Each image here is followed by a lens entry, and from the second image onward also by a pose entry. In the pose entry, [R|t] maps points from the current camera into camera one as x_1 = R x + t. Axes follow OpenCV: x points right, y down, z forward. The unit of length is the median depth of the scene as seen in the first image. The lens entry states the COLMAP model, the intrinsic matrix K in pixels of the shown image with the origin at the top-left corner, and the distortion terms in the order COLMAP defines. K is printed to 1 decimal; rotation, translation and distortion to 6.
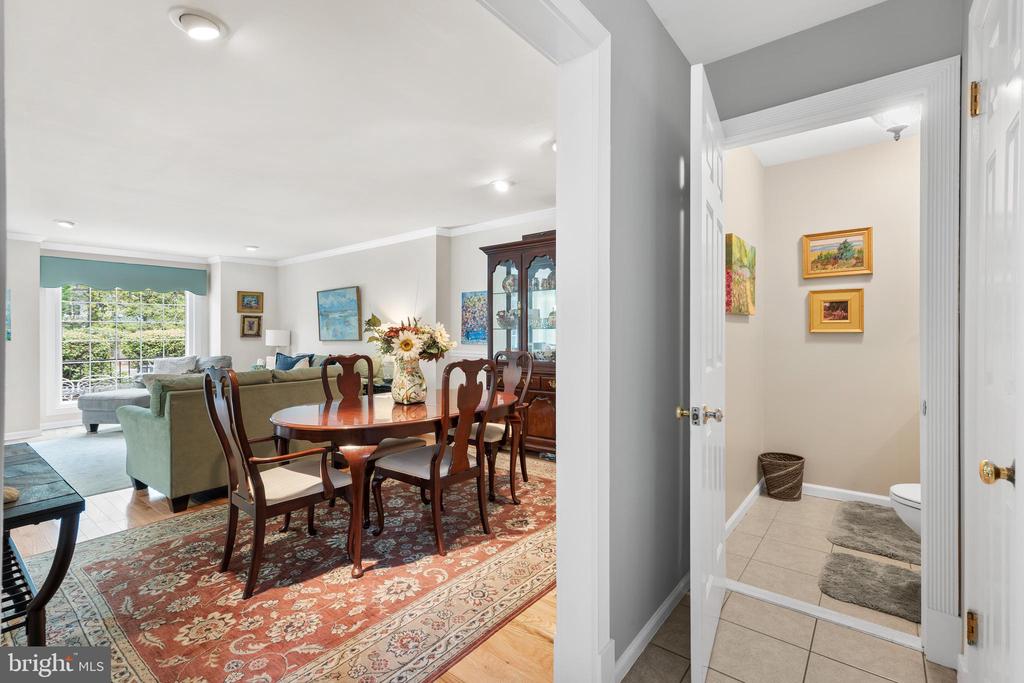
lens RADIAL K [[465.3, 0, 515.2], [0, 465.3, 339.4], [0, 0, 1]] dist [-0.001197, 0.014720]
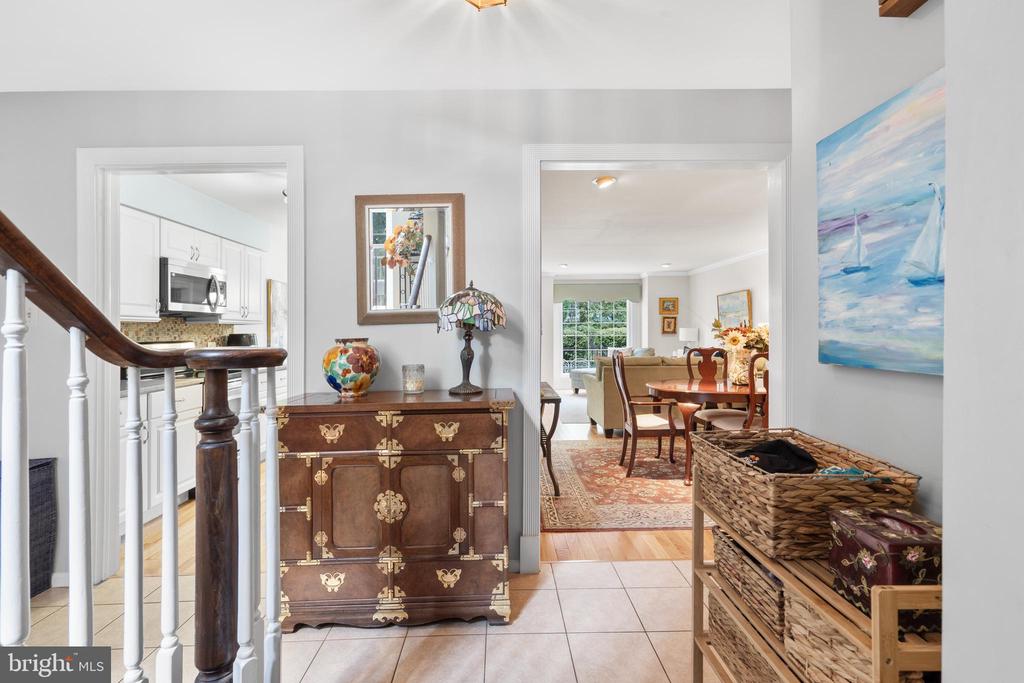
lens RADIAL K [[465.3, 0, 515.2], [0, 465.3, 339.4], [0, 0, 1]] dist [-0.001197, 0.014720]
pose [[0.639654, 0.014104, -0.768534, 0.342872], [-0.007932, 0.999900, 0.011748, -0.002865], [0.768622, -0.001419, 0.639701, -0.320719]]
